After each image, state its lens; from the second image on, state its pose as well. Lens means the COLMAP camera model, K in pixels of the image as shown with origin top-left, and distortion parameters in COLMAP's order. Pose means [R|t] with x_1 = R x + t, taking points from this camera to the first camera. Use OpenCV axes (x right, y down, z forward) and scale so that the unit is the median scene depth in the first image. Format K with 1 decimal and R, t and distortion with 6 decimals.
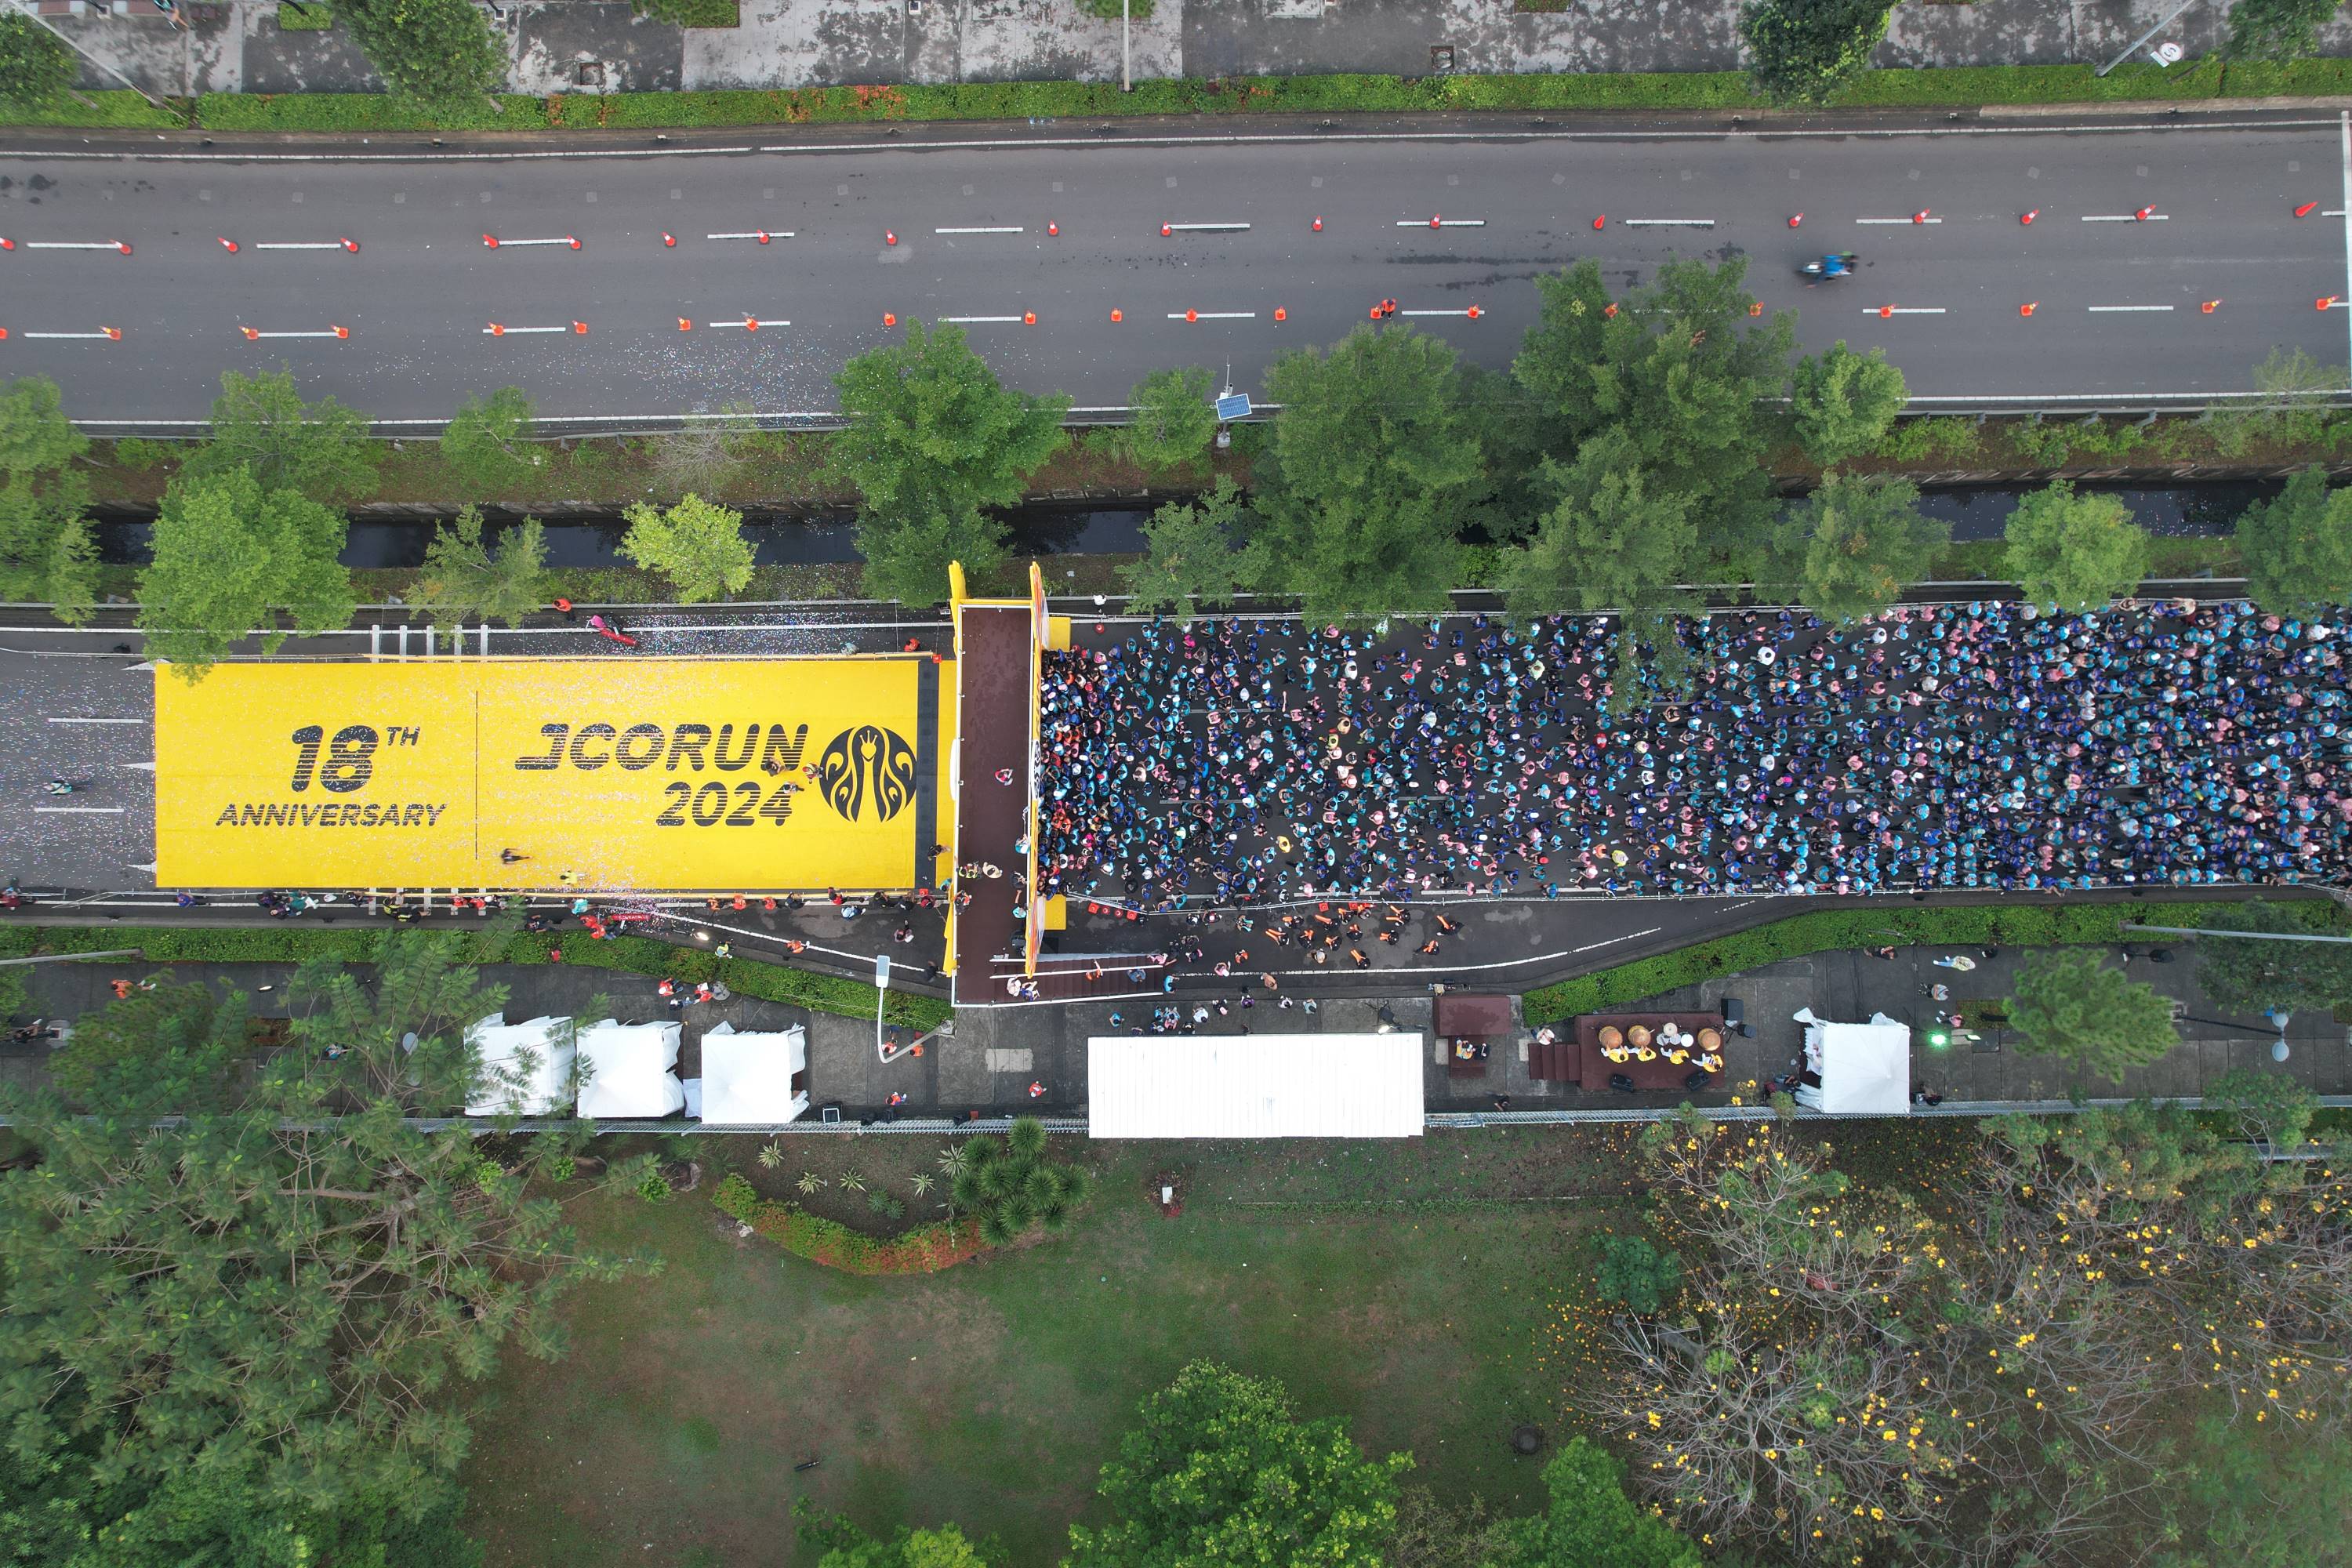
lens RADIAL K [[1491.6, 0, 1186.7], [0, 1491.6, 798.4], [0, 0, 1]] dist [-0.072747, 0.067814]
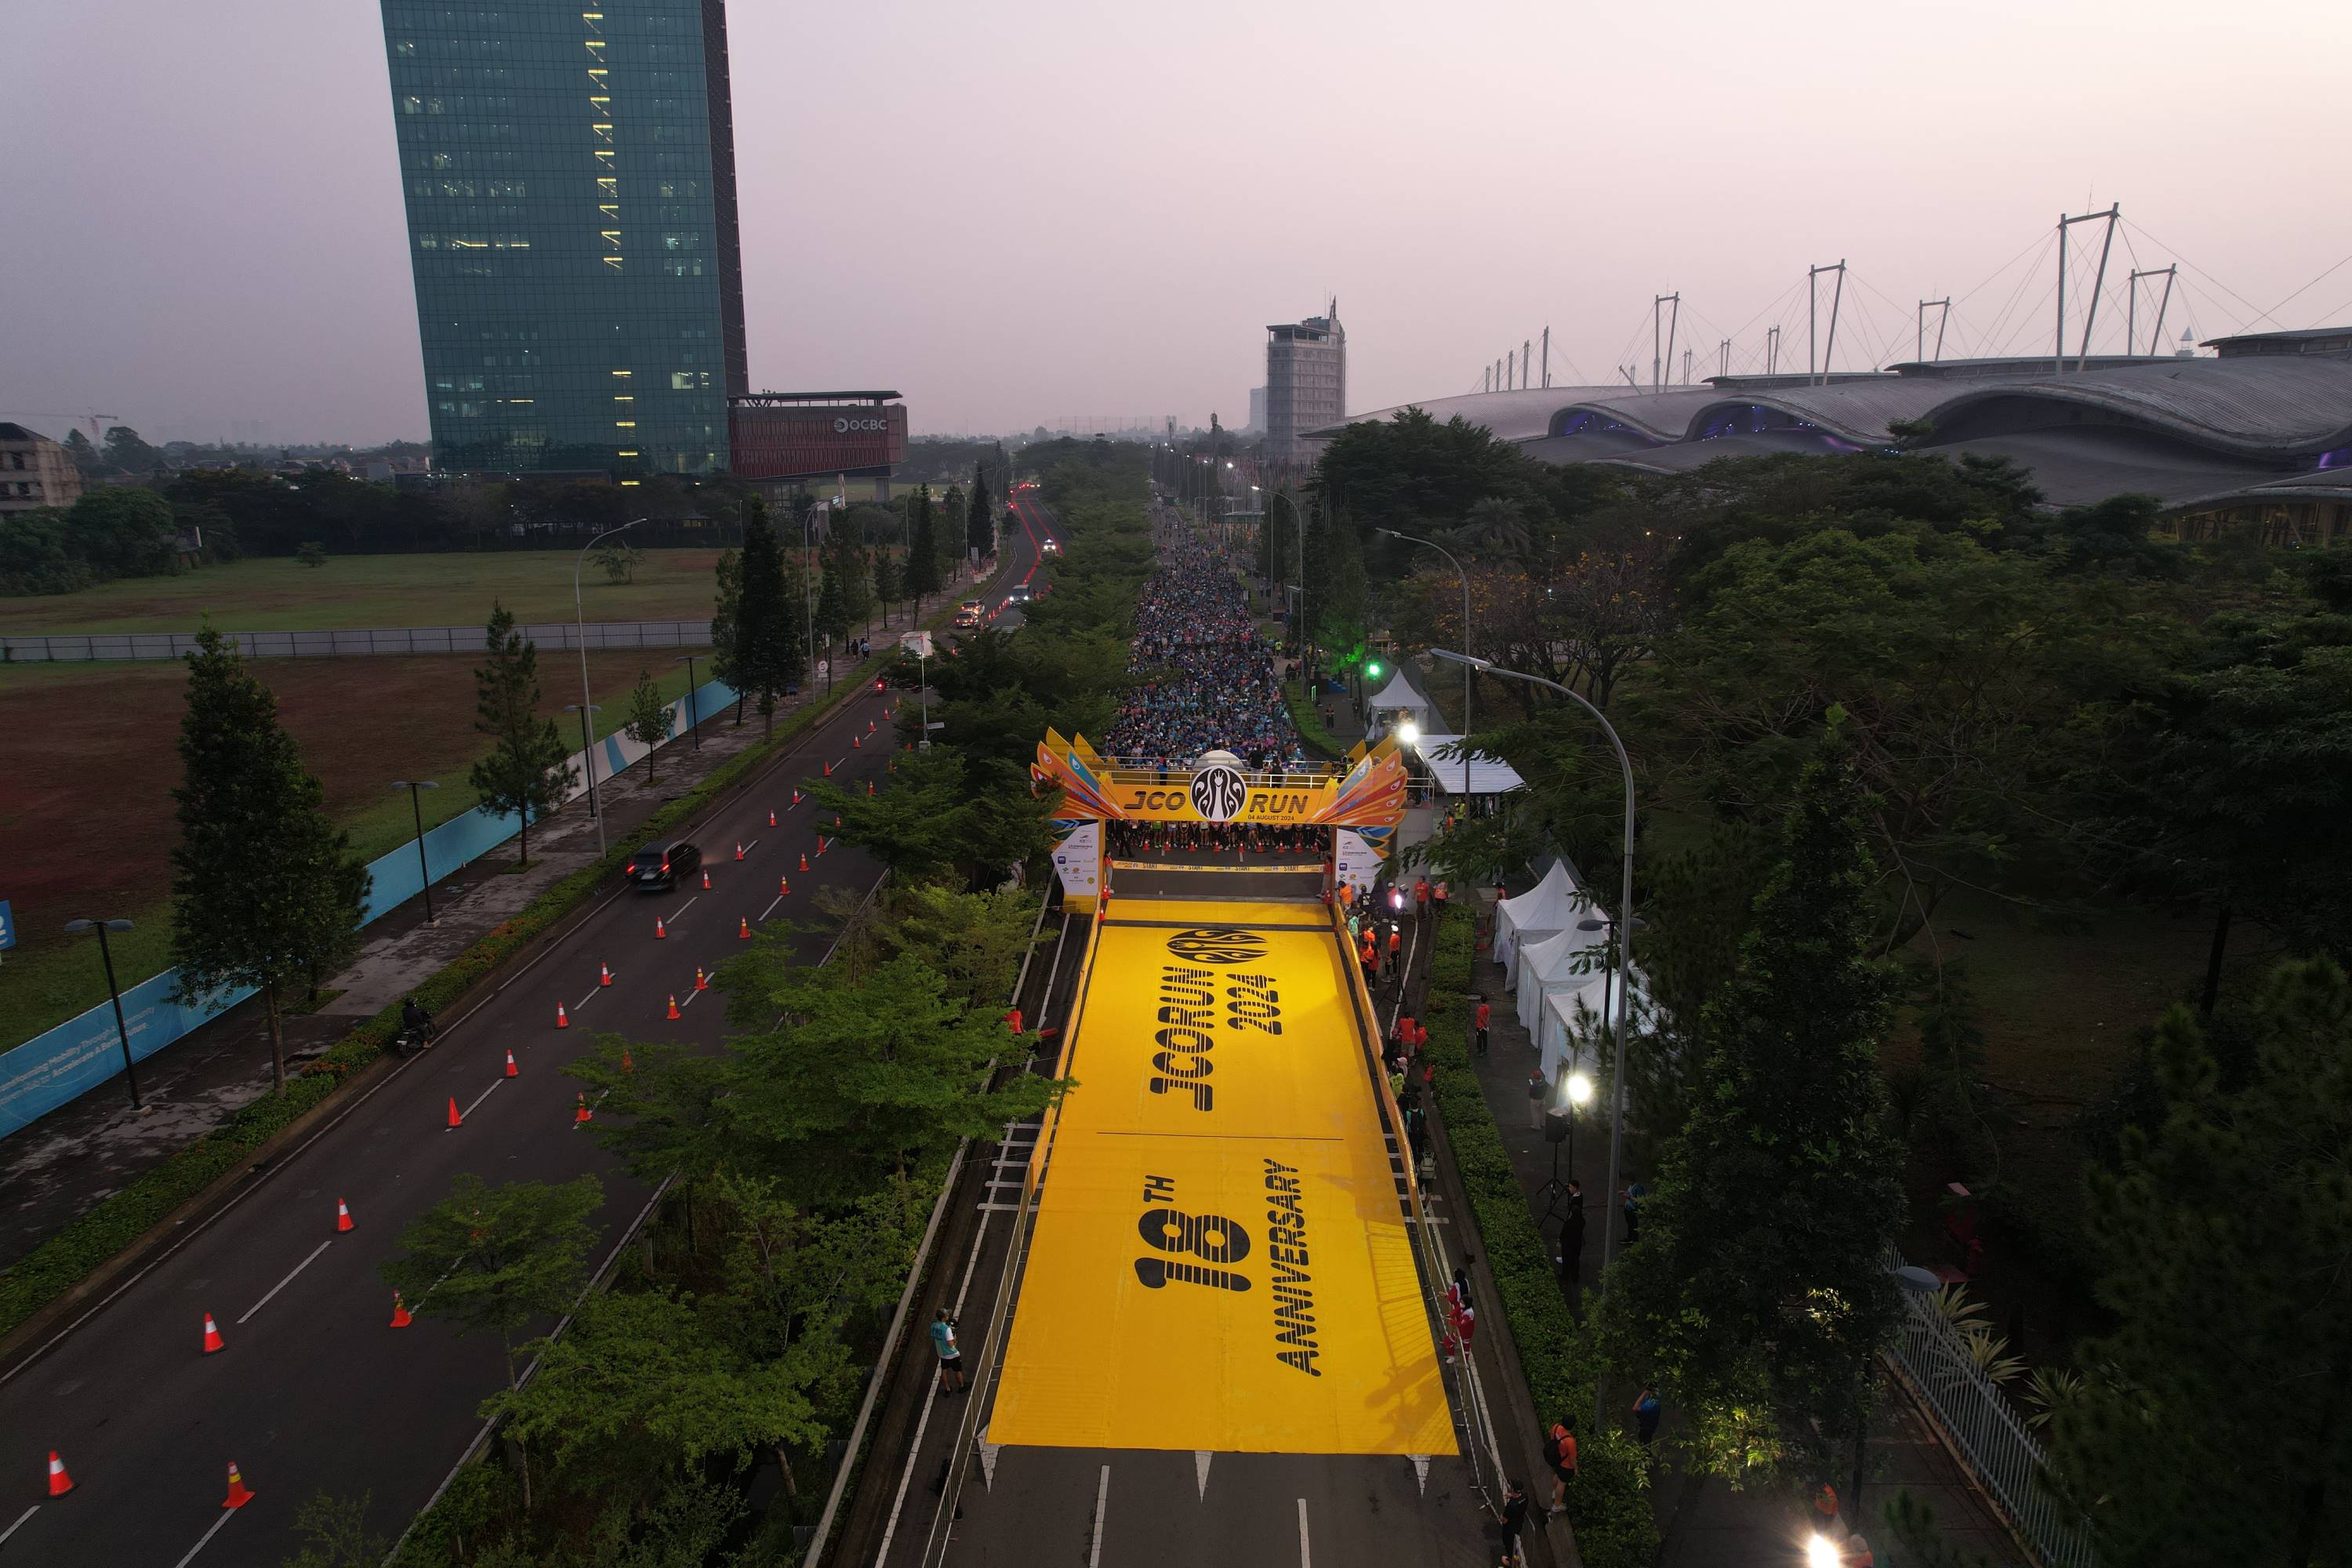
lens RADIAL K [[1491.6, 0, 1186.7], [0, 1491.6, 798.4], [0, 0, 1]] dist [-0.072747, 0.067814]
pose [[0.017417, -0.230132, 0.973004, -1.132965], [0.999509, 0.029360, -0.010947, -0.028873], [-0.026048, 0.972716, 0.230530, 0.696103]]
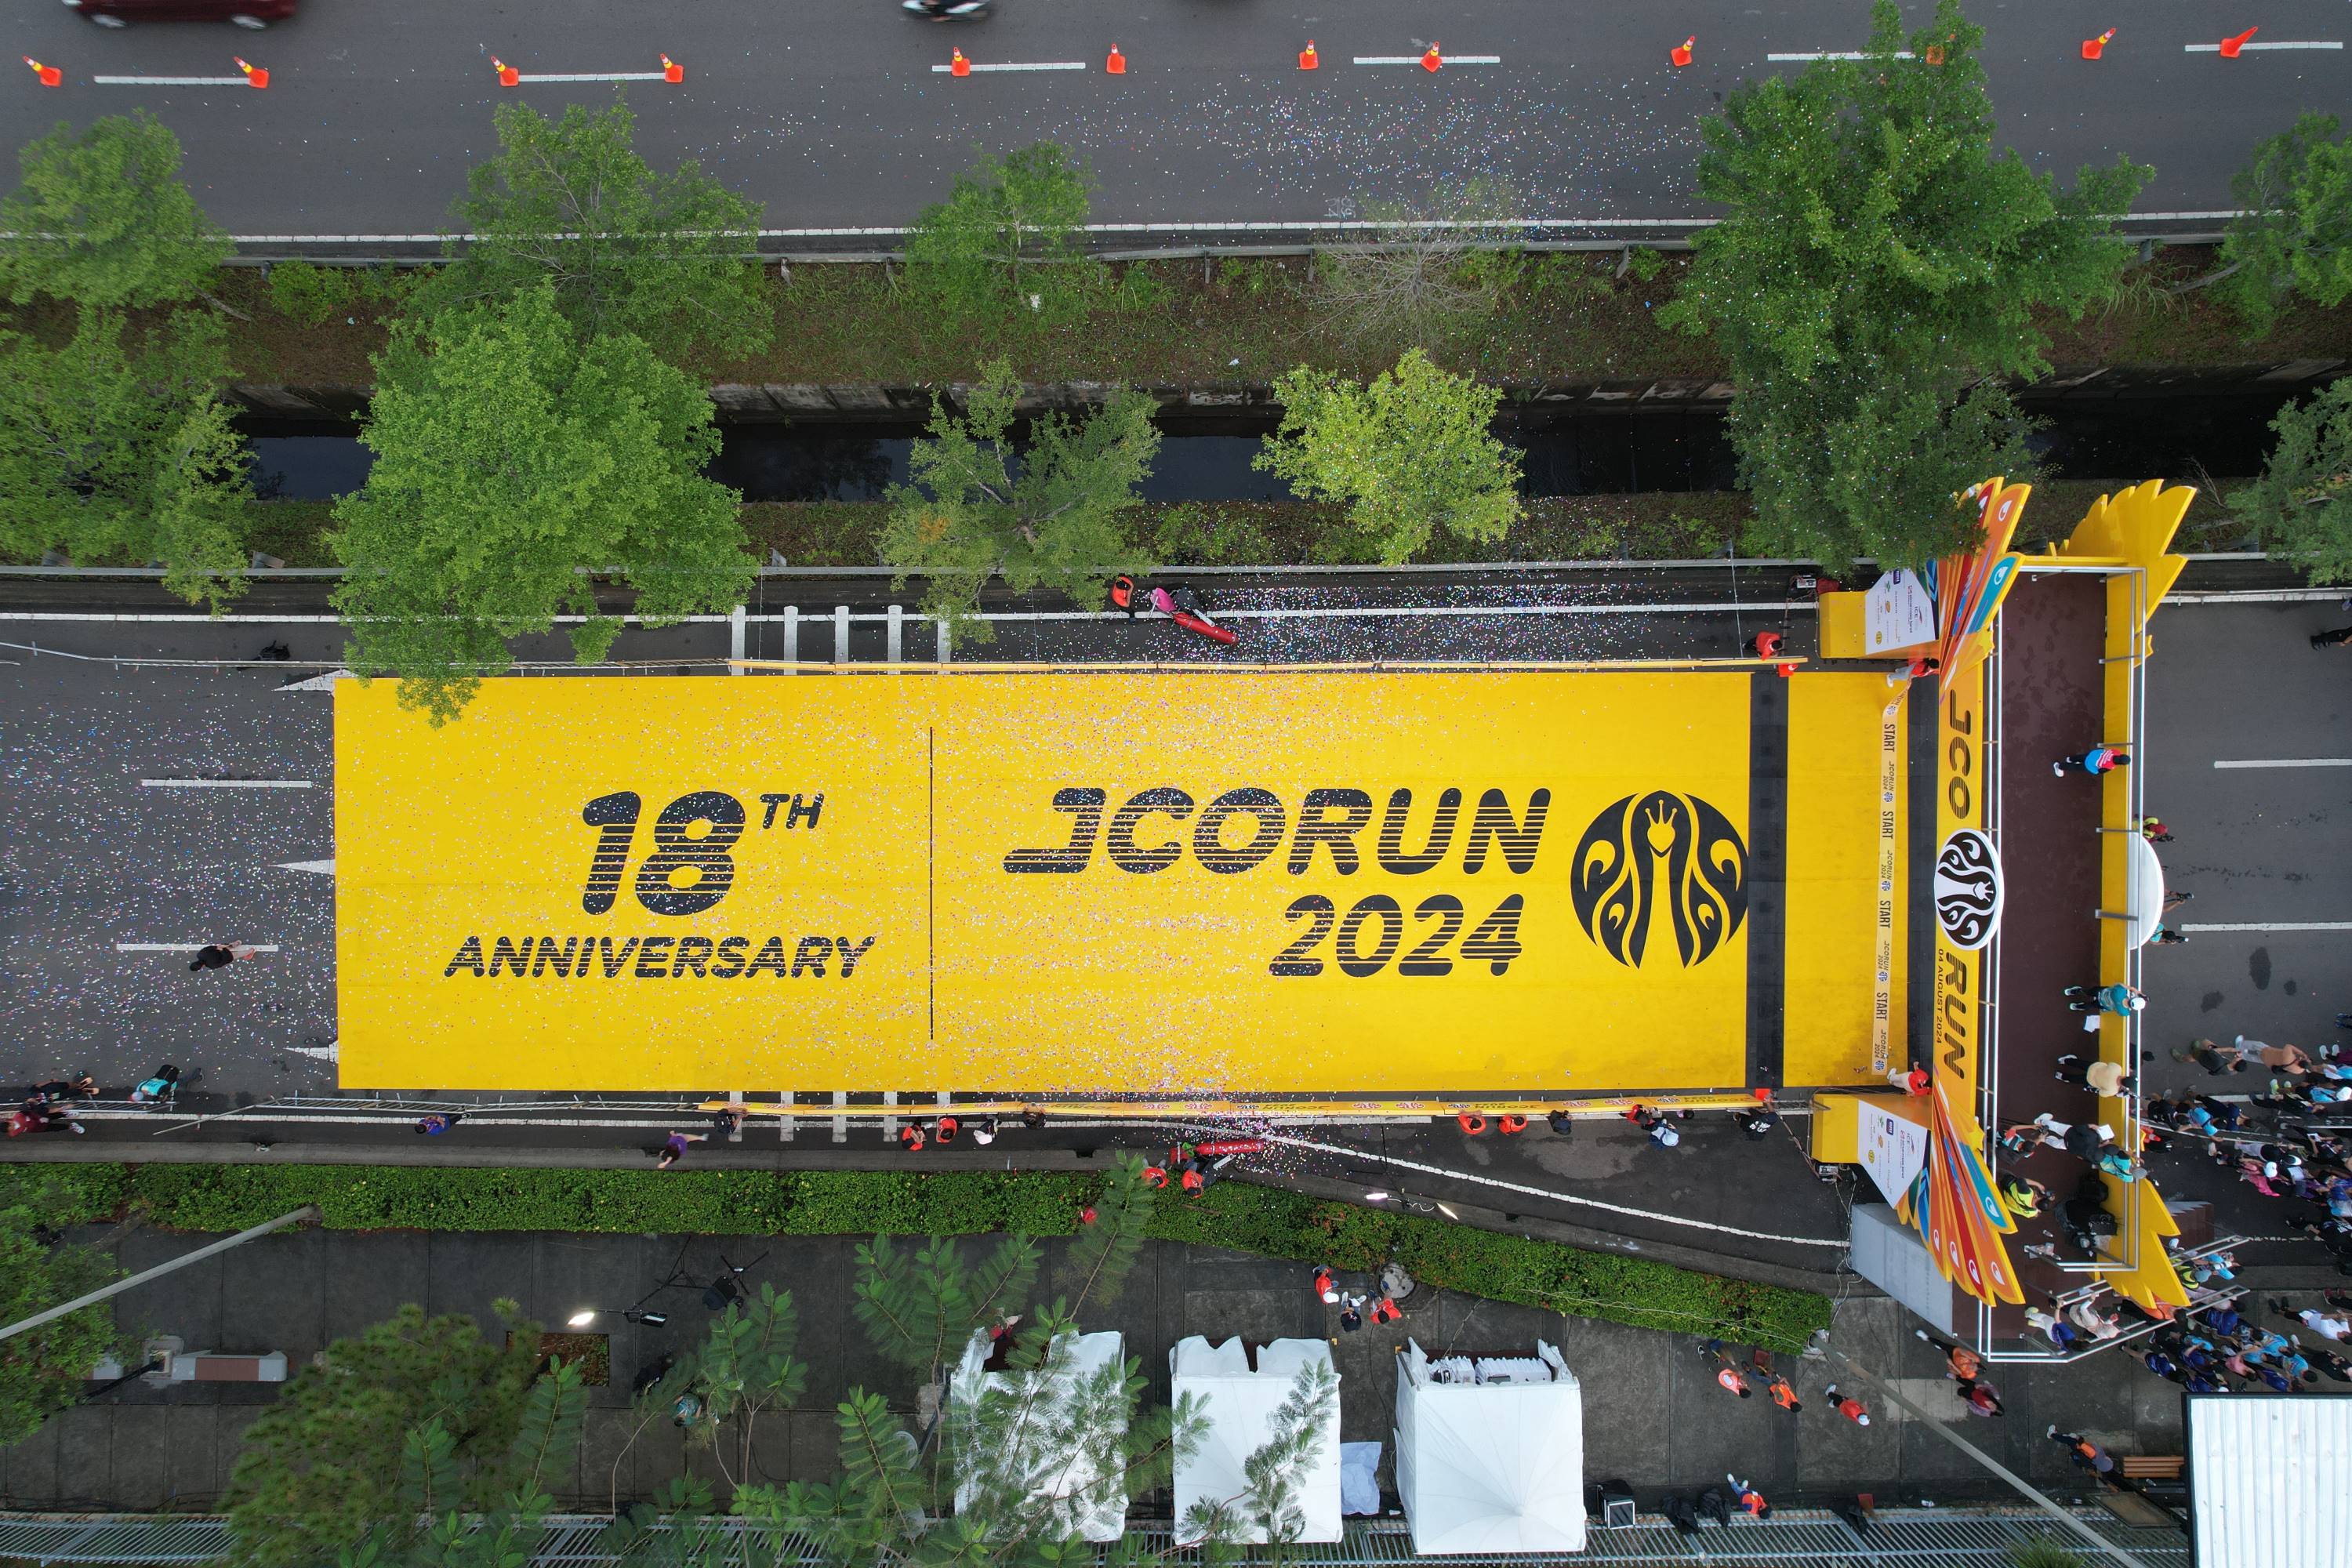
lens RADIAL K [[1486.9, 0, 1188.2], [0, 1486.9, 800.0], [0, 0, 1]] dist [-0.072405, 0.065570]
pose [[0.999989, -0.002901, 0.003699, -0.394464], [0.002889, 0.999991, 0.003193, -0.048539], [-0.003708, -0.003182, 0.999988, 0.461522]]
